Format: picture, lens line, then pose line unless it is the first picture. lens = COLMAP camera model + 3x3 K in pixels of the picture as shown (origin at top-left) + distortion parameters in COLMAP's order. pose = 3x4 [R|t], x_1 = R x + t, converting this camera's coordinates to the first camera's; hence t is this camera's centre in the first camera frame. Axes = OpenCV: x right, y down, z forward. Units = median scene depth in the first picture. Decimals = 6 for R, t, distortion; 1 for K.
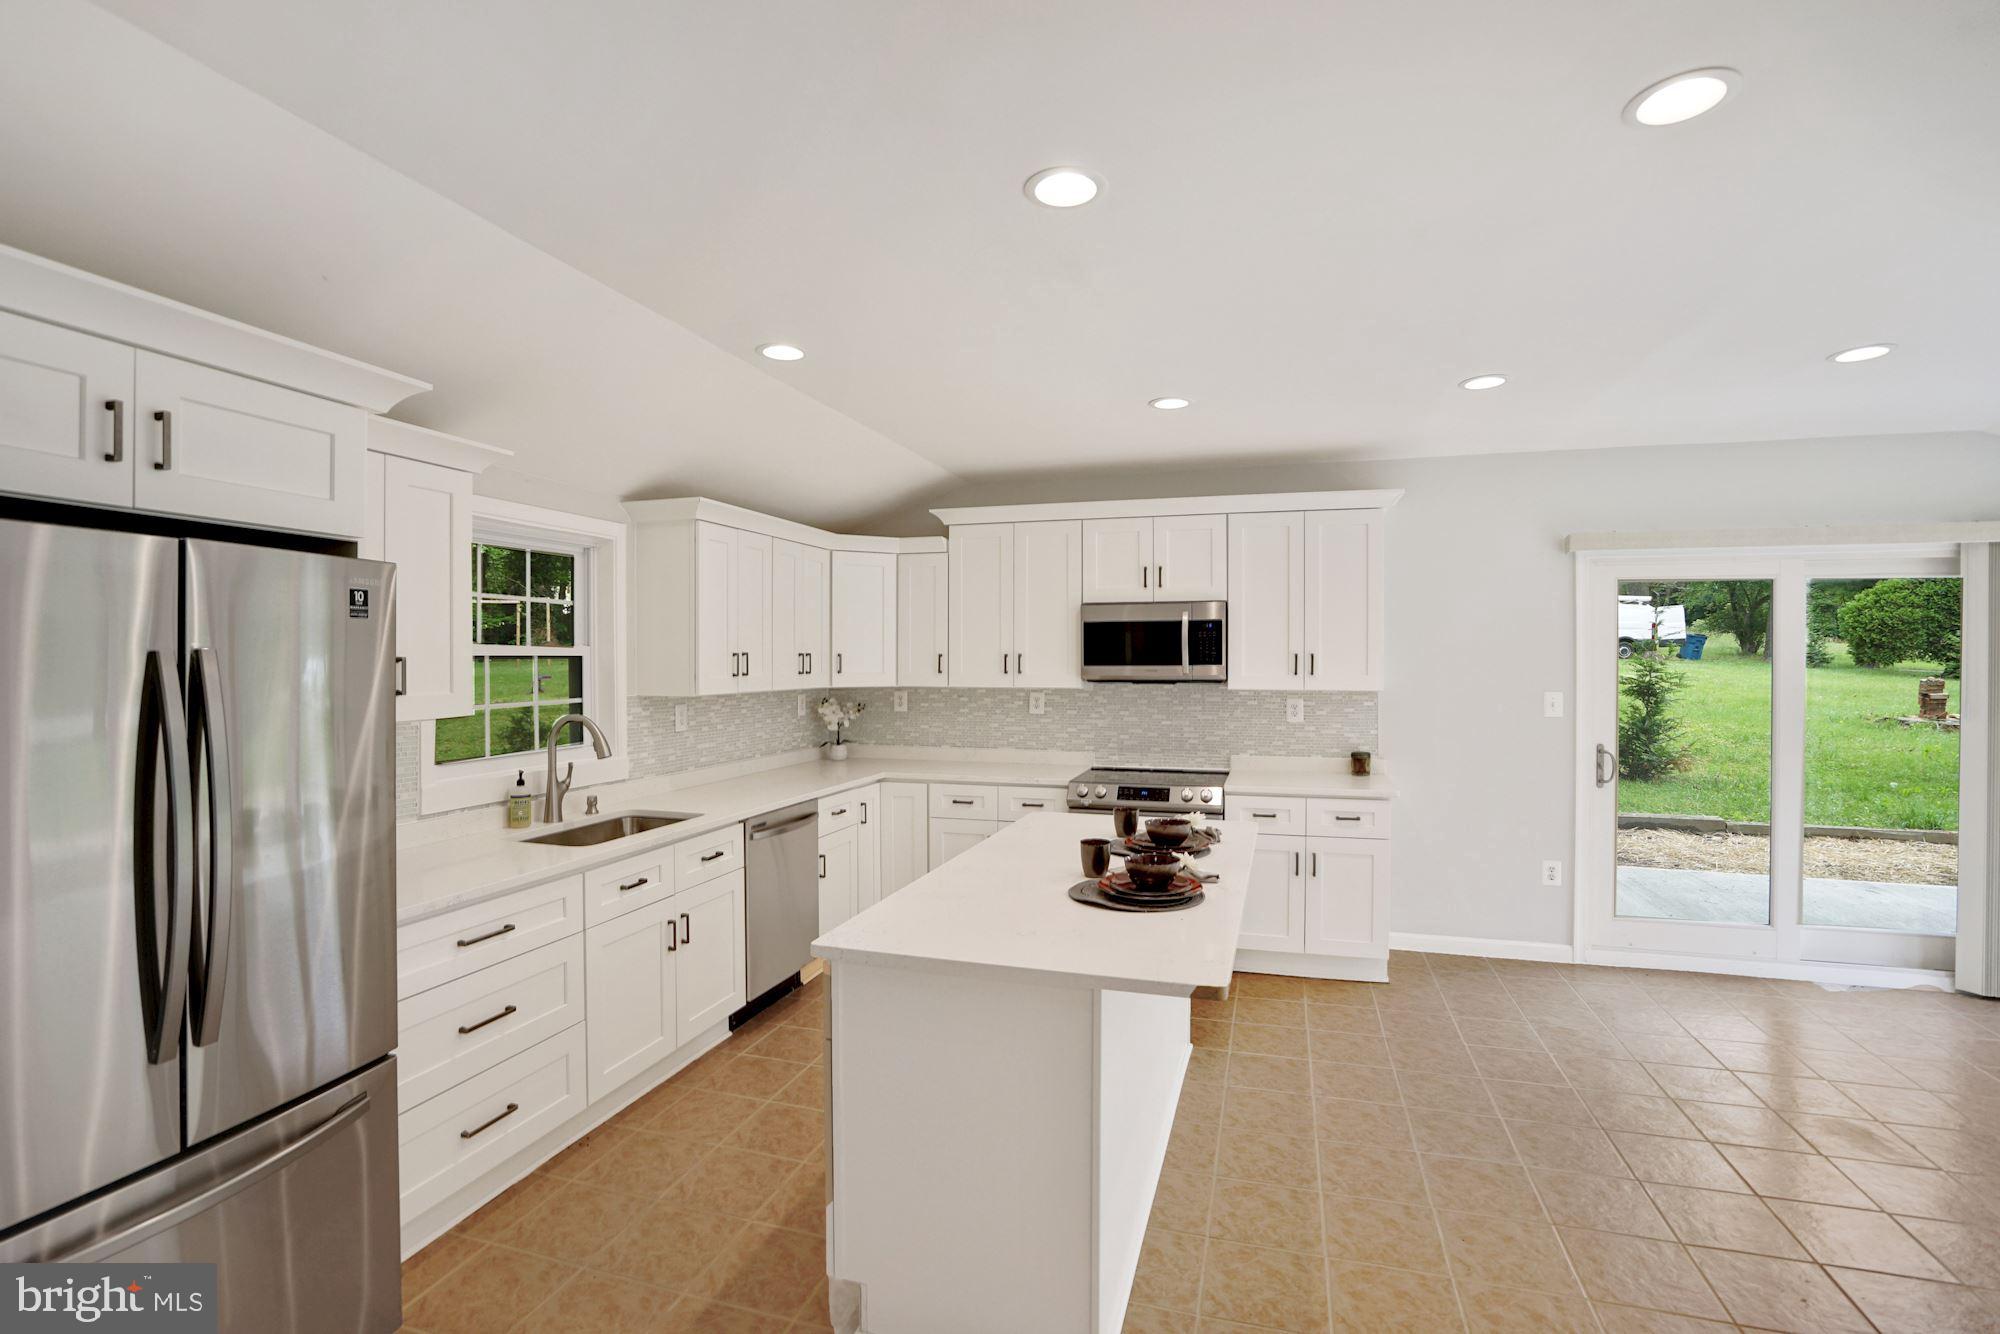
lens RADIAL K [[933.8, 0, 1000.0], [0, 933.8, 667.0], [0, 0, 1]] dist [-0.020171, -0.000504]
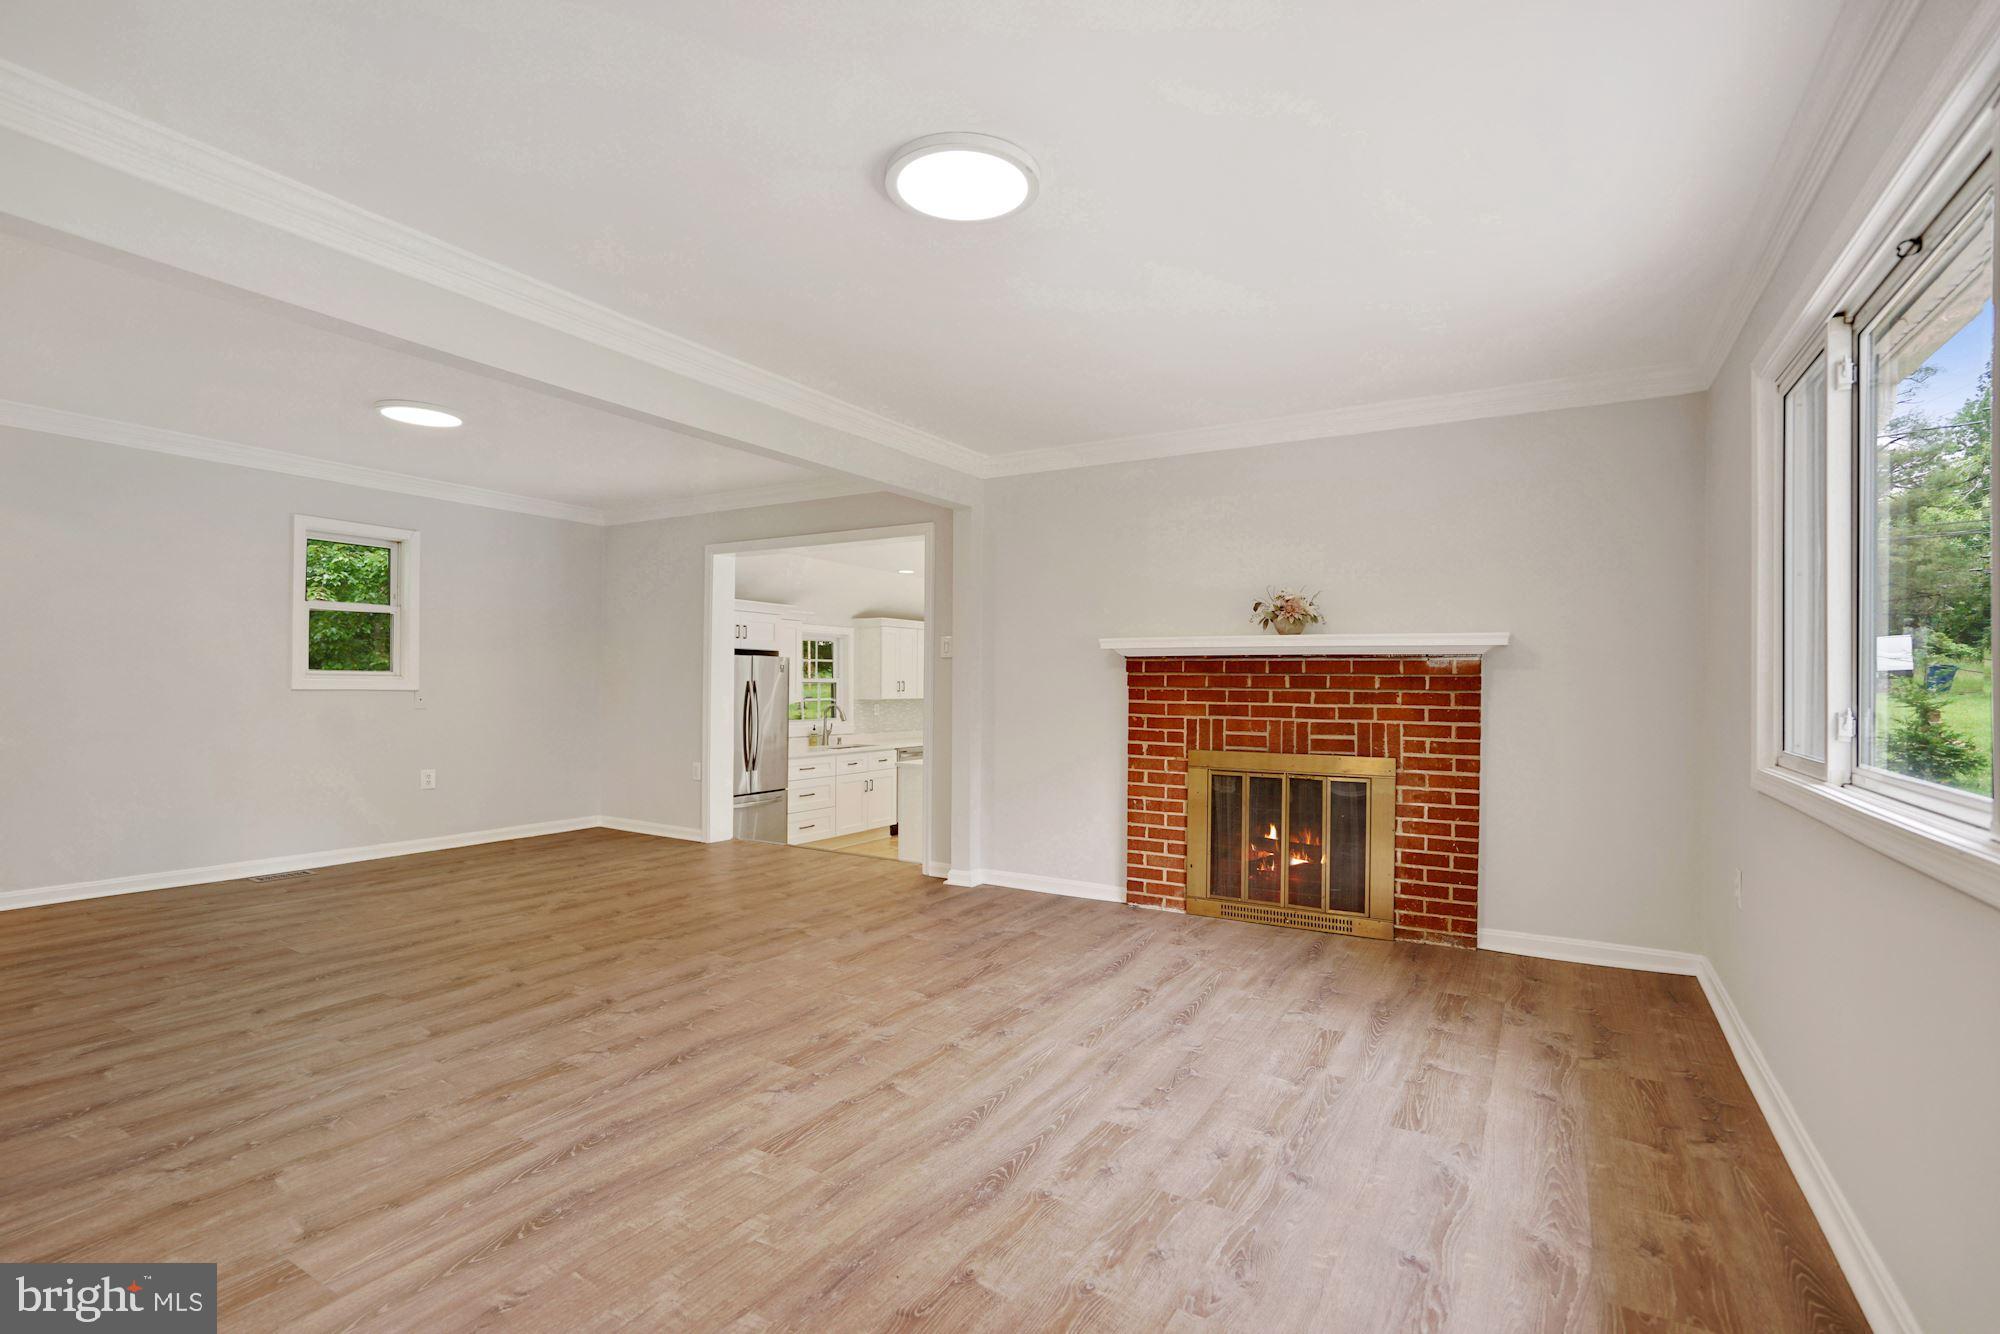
lens RADIAL K [[933.8, 0, 1000.0], [0, 933.8, 667.0], [0, 0, 1]] dist [-0.020171, -0.000504]
pose [[0.968197, -0.003222, -0.250169, 0.532790], [-0.003597, 0.999634, -0.026797, 0.010576], [0.250164, 0.026845, 0.967831, -1.163522]]
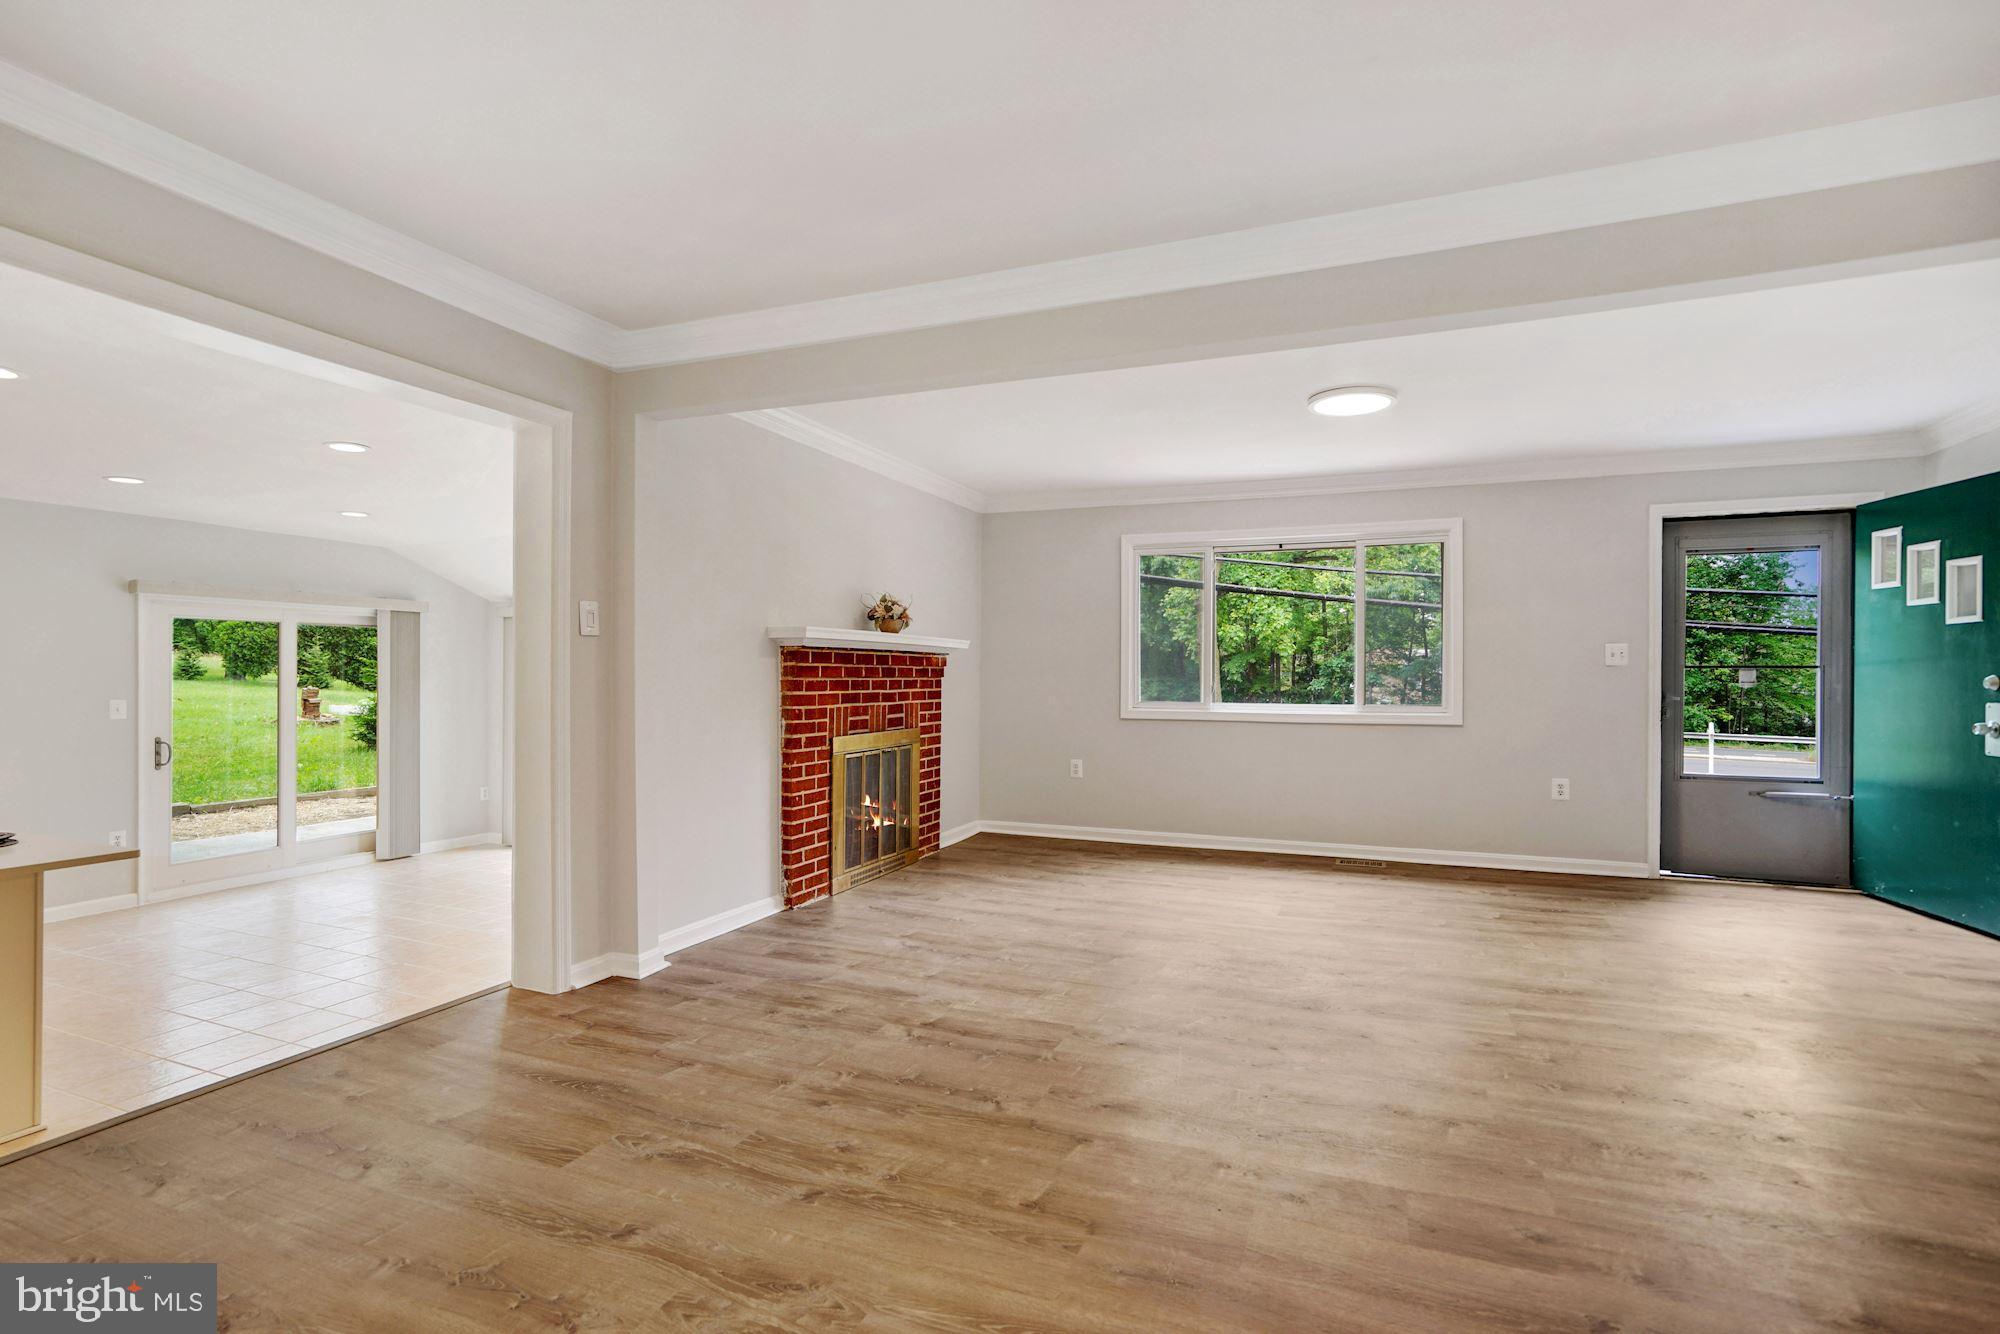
lens RADIAL K [[933.8, 0, 1000.0], [0, 933.8, 667.0], [0, 0, 1]] dist [-0.020171, -0.000504]
pose [[0.107575, 0.004656, 0.994186, -0.601061], [0.008894, 0.999945, -0.005645, -0.000124], [-0.994157, 0.009450, 0.107527, -0.396222]]
